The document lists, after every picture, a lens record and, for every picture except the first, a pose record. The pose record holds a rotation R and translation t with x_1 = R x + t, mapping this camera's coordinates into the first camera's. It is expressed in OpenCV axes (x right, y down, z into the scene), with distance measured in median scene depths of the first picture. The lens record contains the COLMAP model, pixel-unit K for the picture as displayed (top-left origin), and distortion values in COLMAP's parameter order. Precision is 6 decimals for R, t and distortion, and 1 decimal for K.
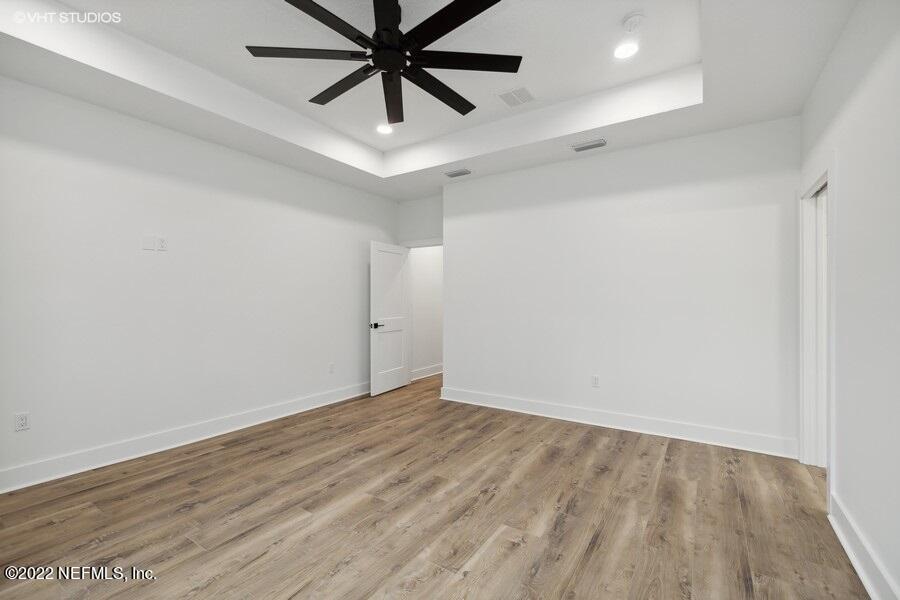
lens RADIAL K [[387.2, 0, 448.7], [0, 387.2, 297.0], [0, 0, 1]] dist [-0.001764, 0.000614]
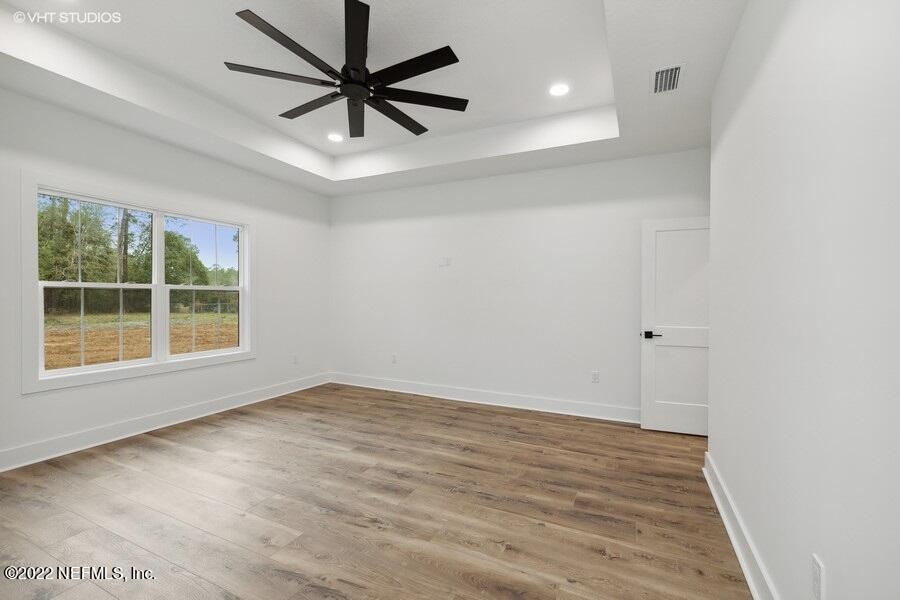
lens RADIAL K [[387.2, 0, 451.4], [0, 387.2, 300.0], [0, 0, 1]] dist [-0.001764, 0.000614]
pose [[0.136852, 0.005660, -0.990575, 0.854262], [0.001937, 0.999980, 0.005981, 0.005125], [0.990590, -0.002737, 0.136838, 0.929898]]
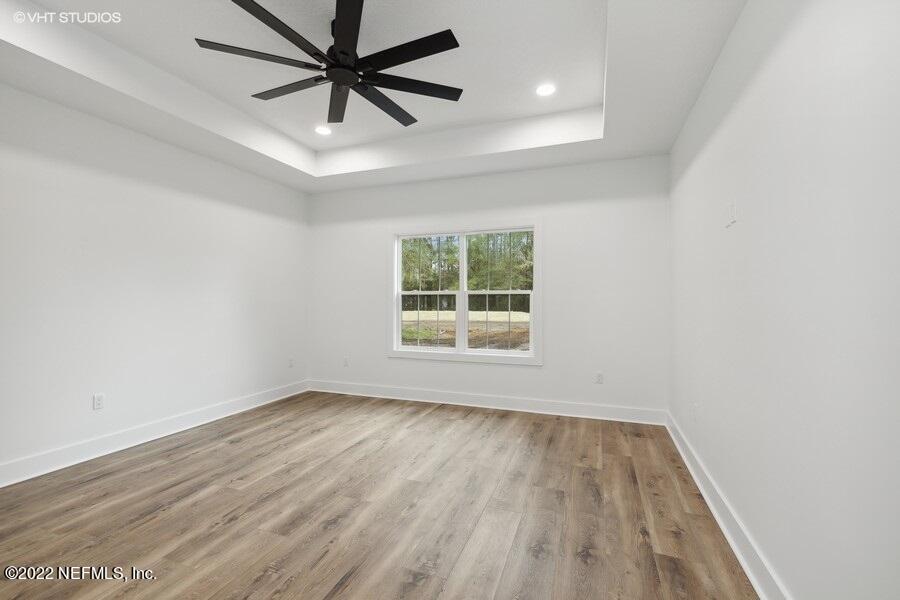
lens RADIAL K [[387.2, 0, 445.7], [0, 387.2, 301.4], [0, 0, 1]] dist [-0.001764, 0.000614]
pose [[-0.974339, -0.001123, -0.225083, -0.157933], [0.000240, 0.999982, -0.006027, 0.013458], [0.225086, -0.005926, -0.974321, 1.734251]]
